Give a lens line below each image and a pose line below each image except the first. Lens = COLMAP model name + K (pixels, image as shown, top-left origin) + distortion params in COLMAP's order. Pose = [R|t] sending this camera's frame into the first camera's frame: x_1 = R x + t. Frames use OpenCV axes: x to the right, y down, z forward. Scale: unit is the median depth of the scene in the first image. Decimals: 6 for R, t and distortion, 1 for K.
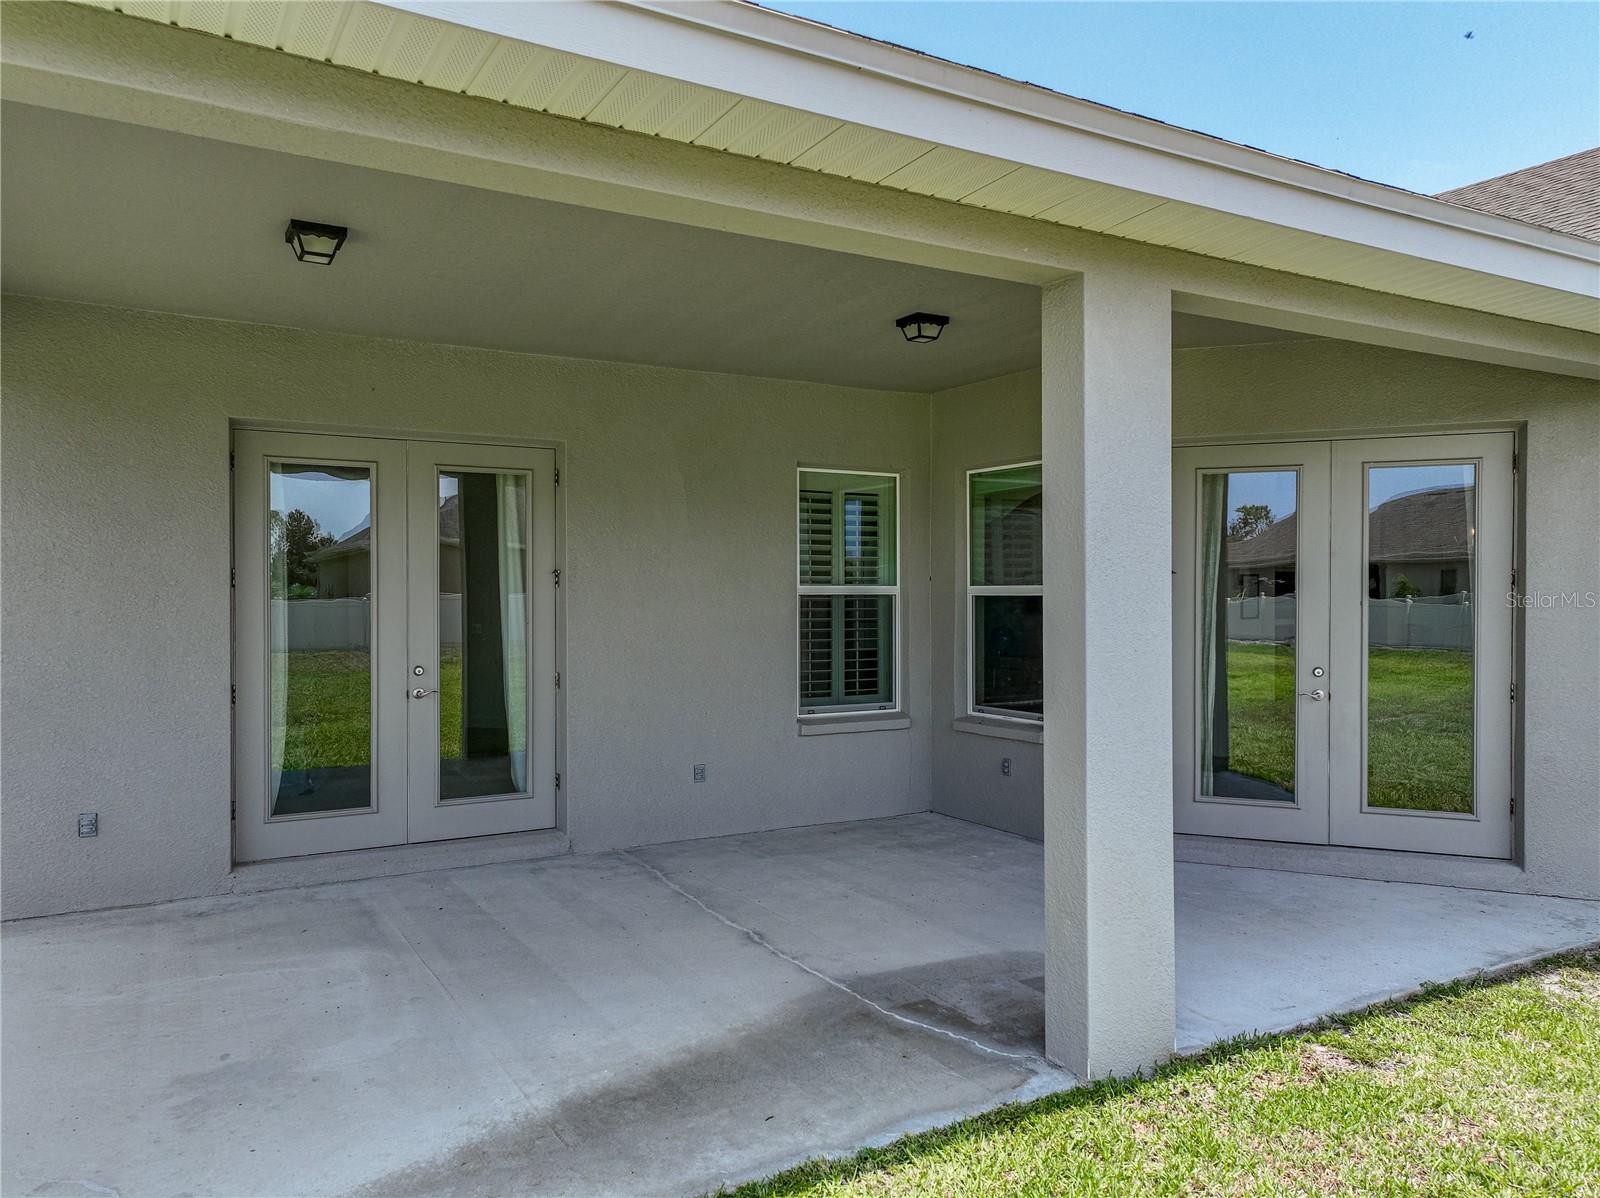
lens RADIAL K [[1156.1, 0, 800.0], [0, 1156.1, 599.0], [0, 0, 1]] dist [-0.002245, 0.041504]
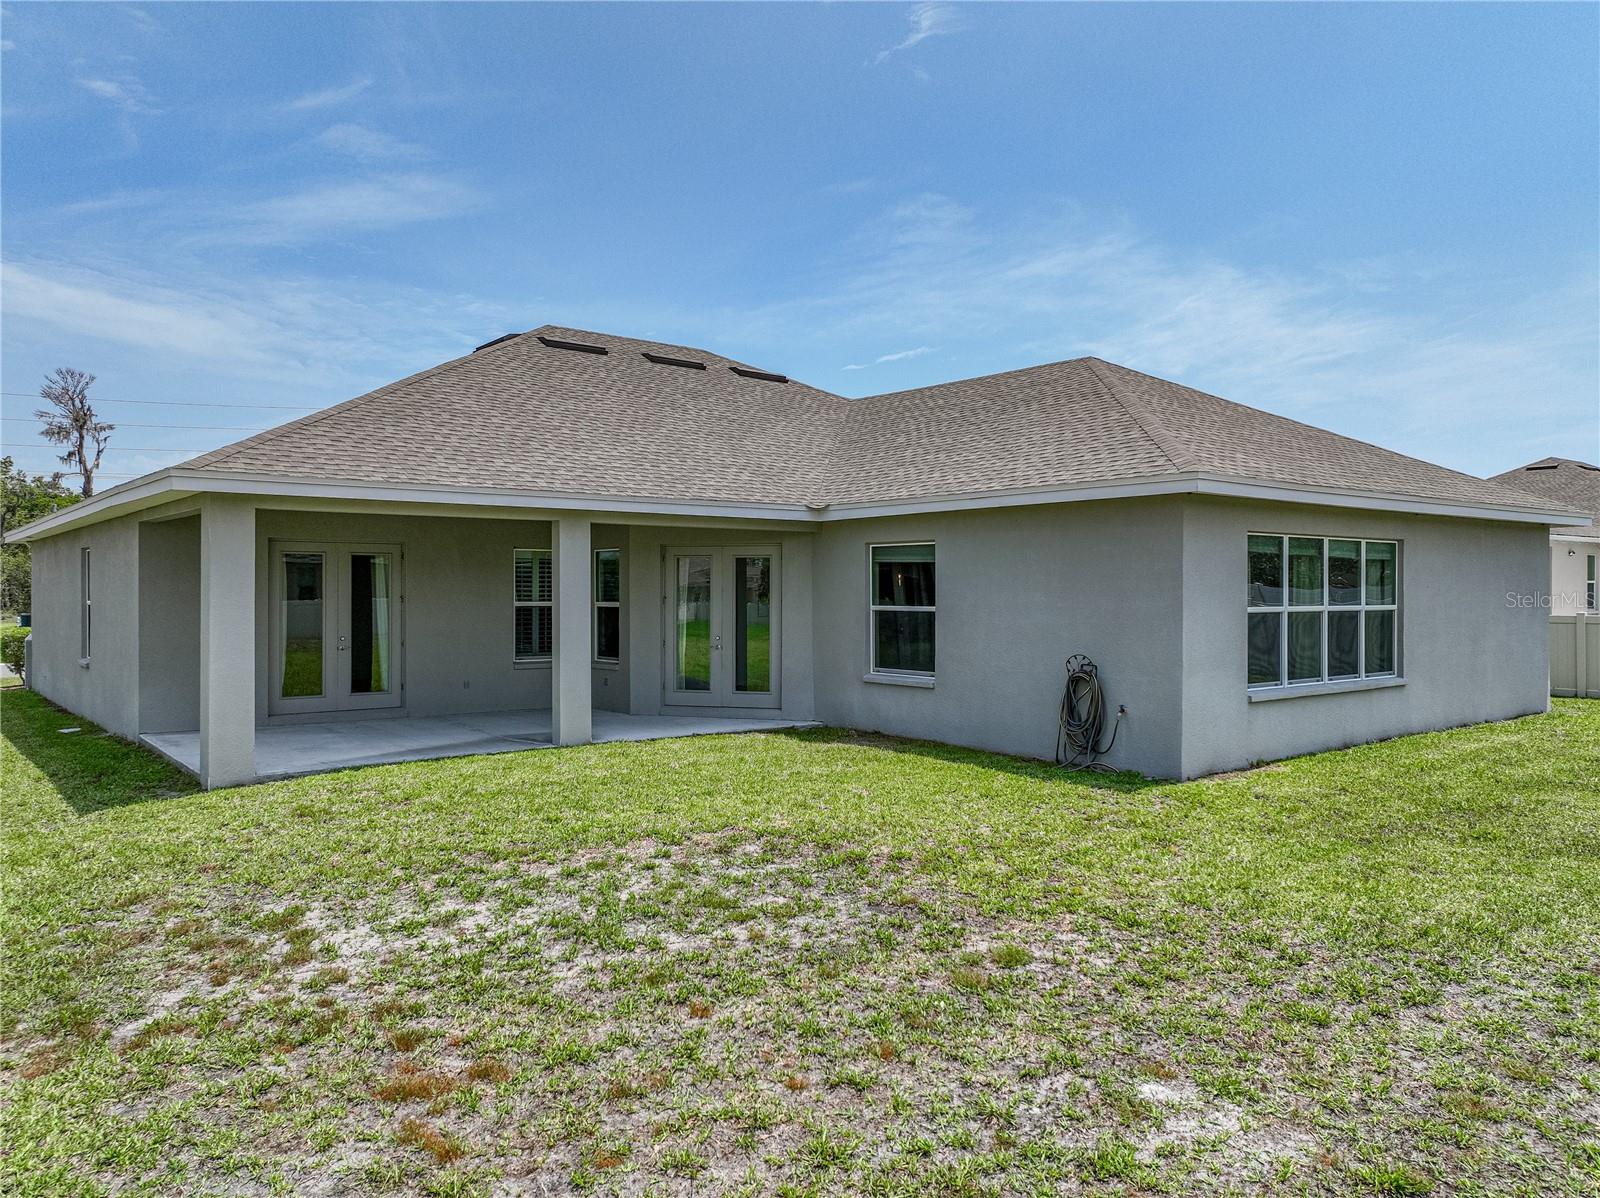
lens RADIAL K [[1149.3, 0, 800.0], [0, 1149.3, 599.0], [0, 0, 1]] dist [0.004286, 0.039020]
pose [[0.990186, 0.001366, 0.139750, 0.303062], [-0.001720, 0.999996, 0.002410, -0.030695], [-0.139746, -0.002627, 0.990184, -1.631638]]
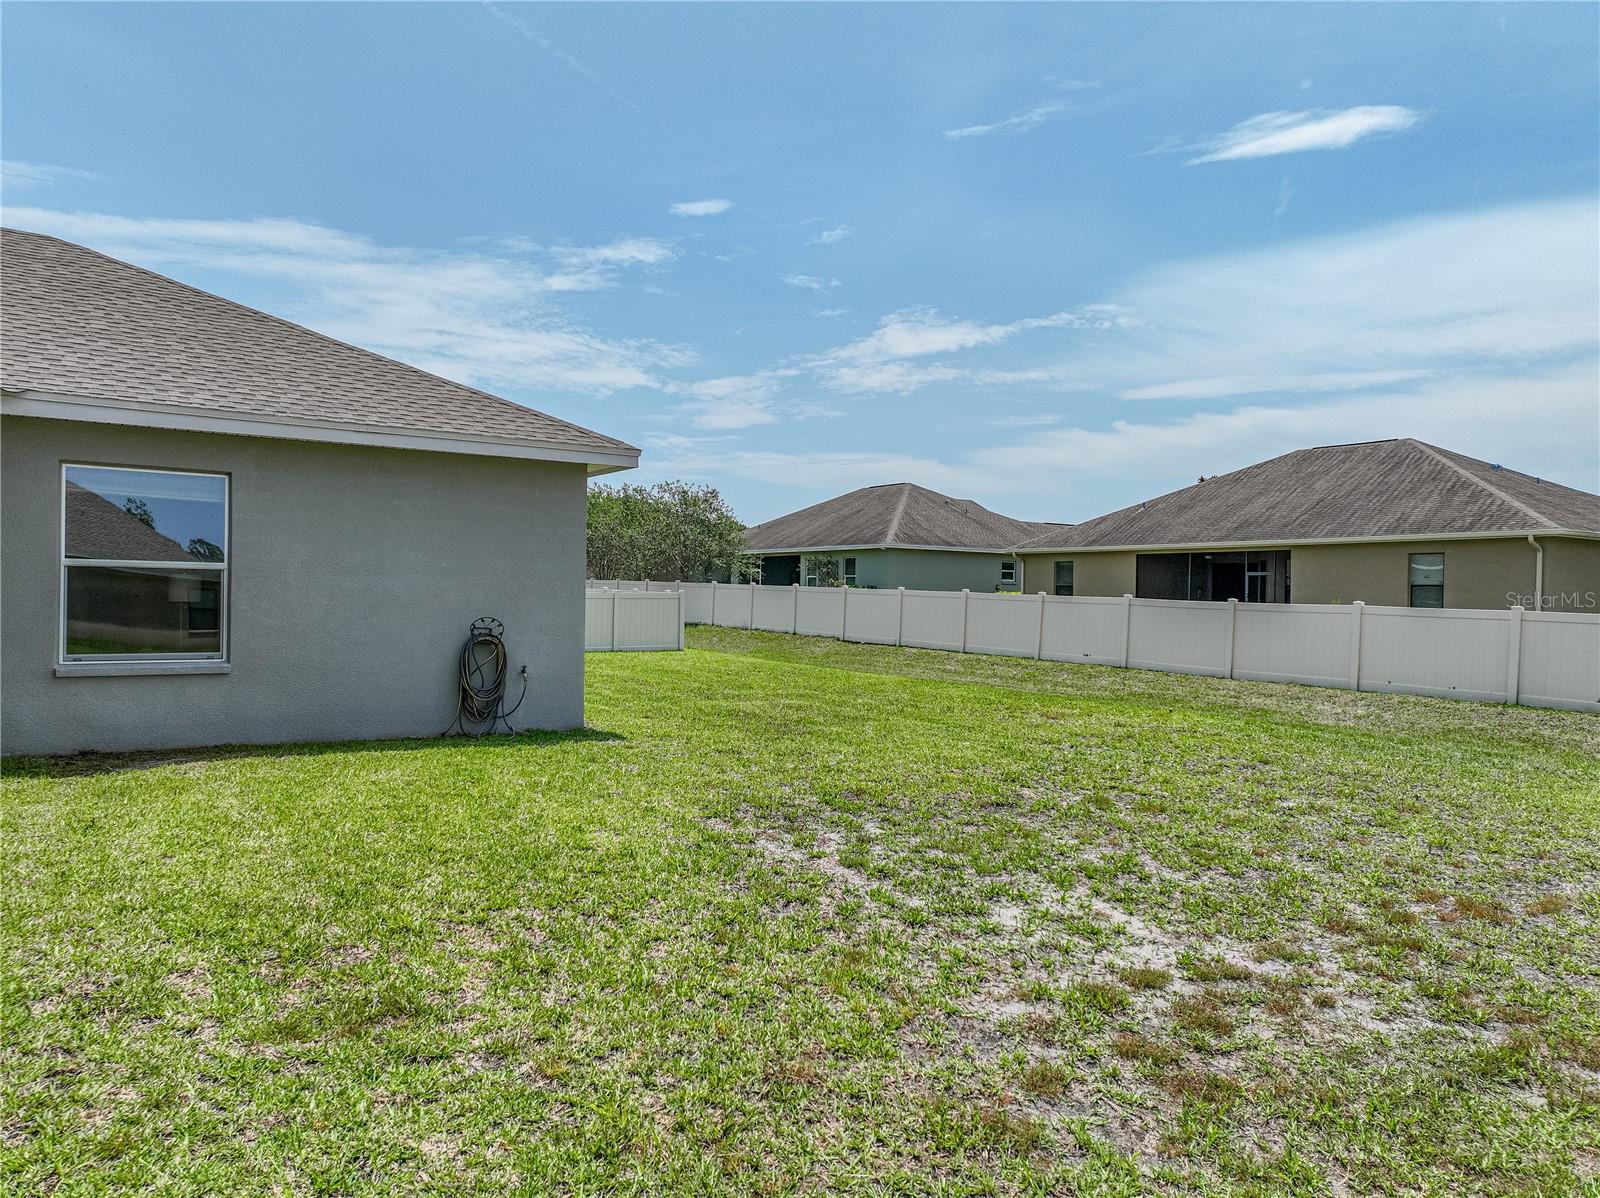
lens RADIAL K [[1140.3, 0, 800.0], [0, 1140.3, 599.0], [0, 0, 1]] dist [0.005357, 0.032952]
pose [[-0.068053, -0.001013, 0.997681, -0.863768], [-0.010112, 0.999949, 0.000325, 0.035551], [-0.997630, -0.010067, -0.068060, -0.087273]]
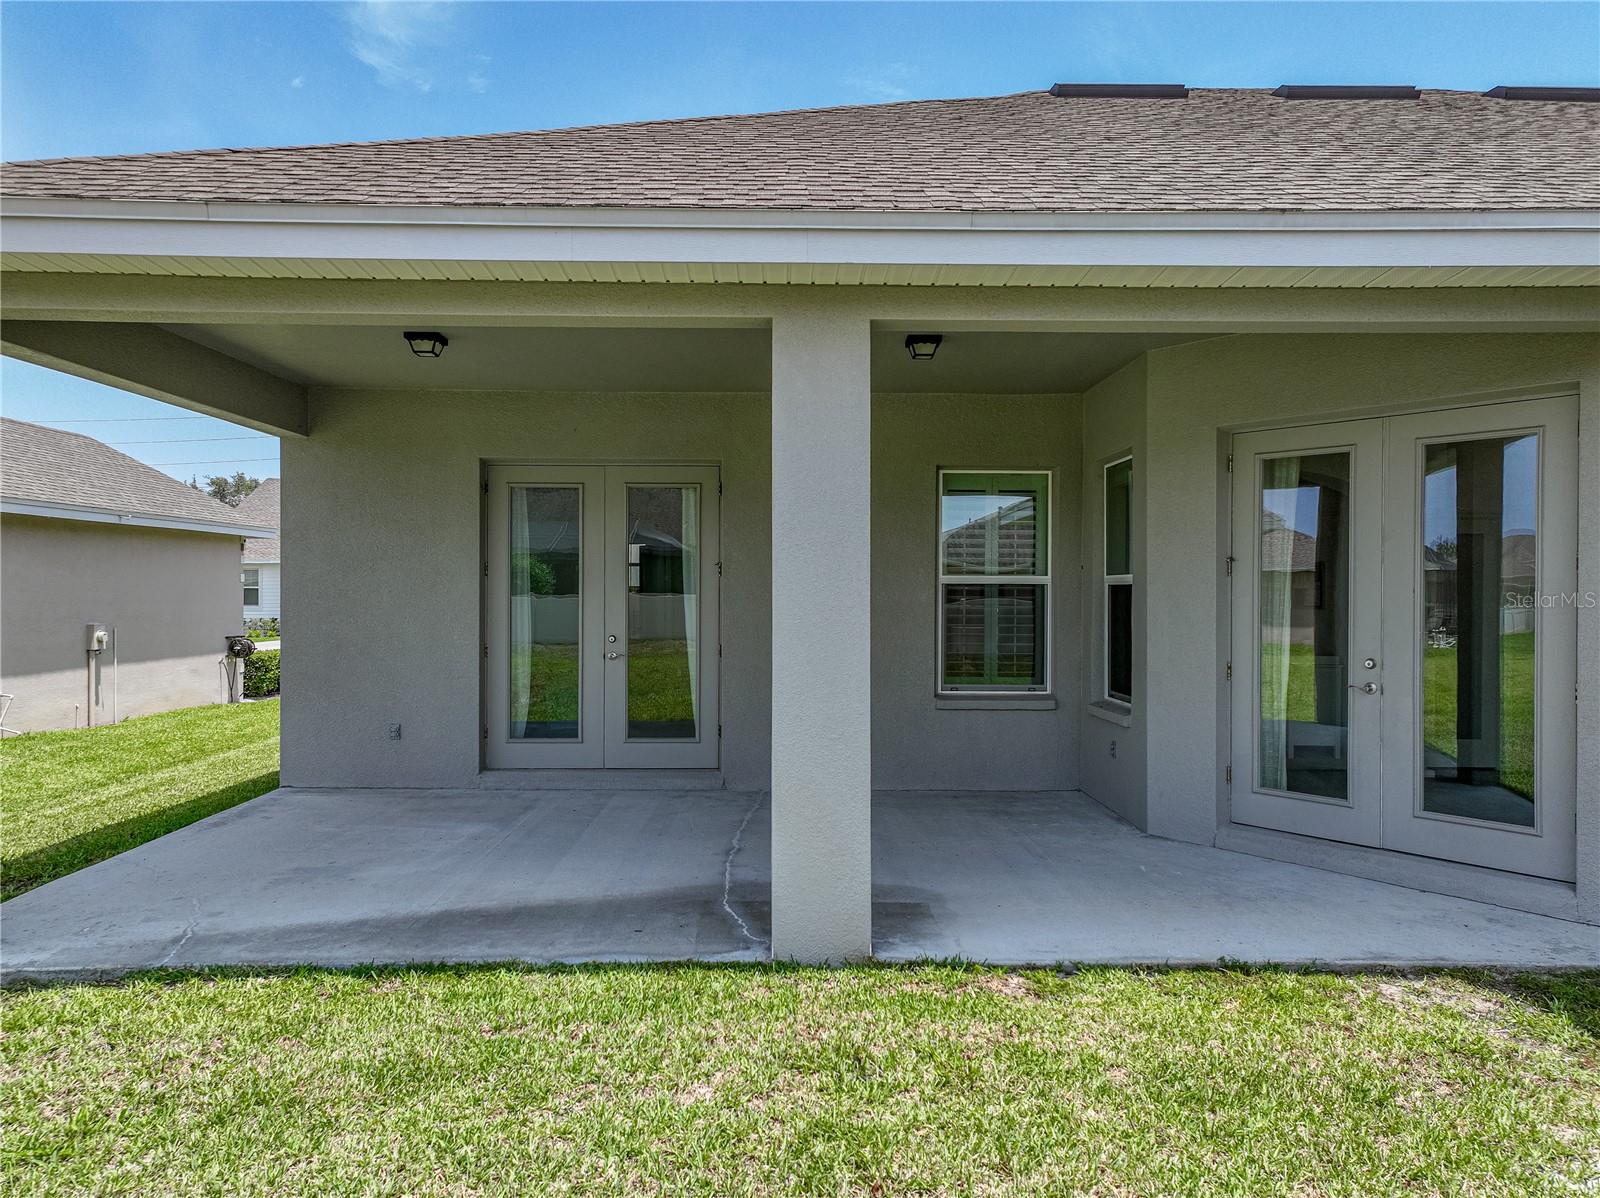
lens RADIAL K [[1140.3, 0, 800.0], [0, 1140.3, 599.0], [0, 0, 1]] dist [0.005357, 0.032952]
pose [[0.873203, 0.007272, -0.487303, 0.549036], [-0.007564, 0.999970, 0.001368, 0.014040], [0.487298, 0.002492, 0.873232, -0.043889]]
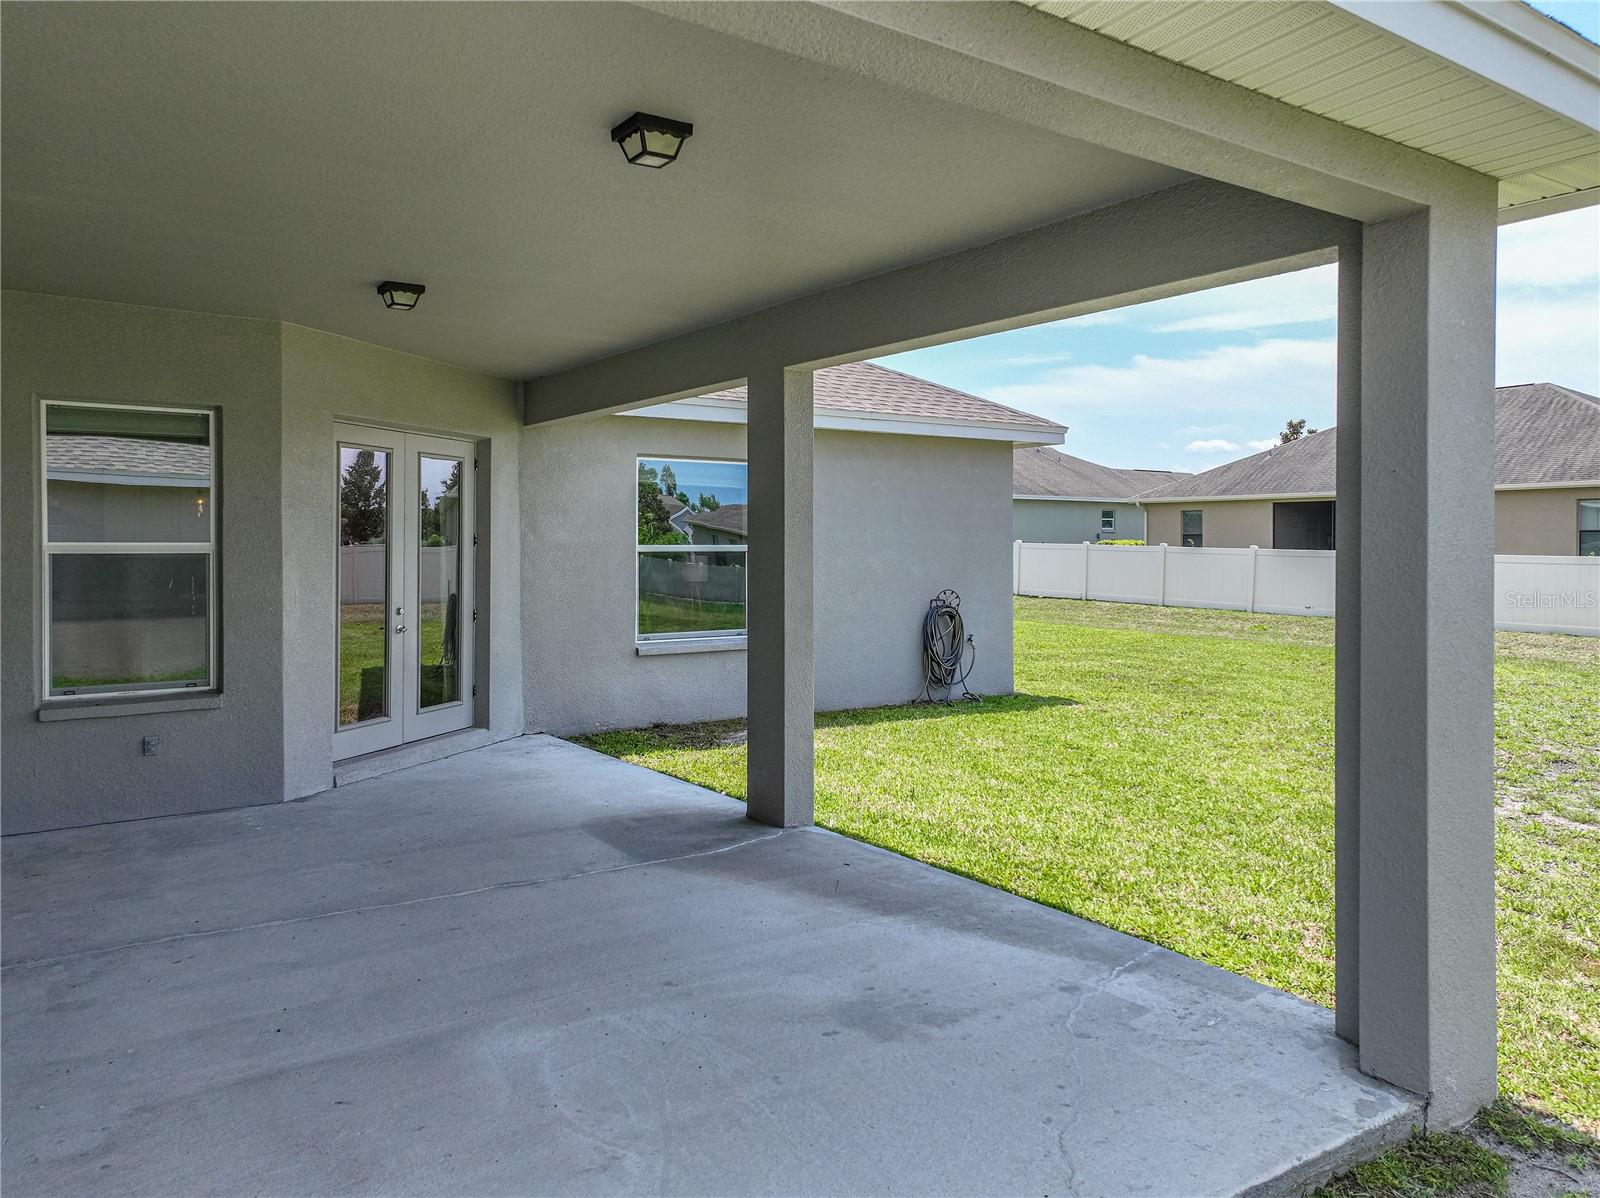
lens RADIAL K [[1162.2, 0, 793.0], [0, 1162.2, 554.2], [0, 0, 1]] dist [0.004267, 0.032656]
pose [[-0.069739, -0.007862, 0.997534, -0.957160], [0.005492, 0.999951, 0.008265, -0.009356], [-0.997550, 0.006054, -0.069692, 0.719843]]
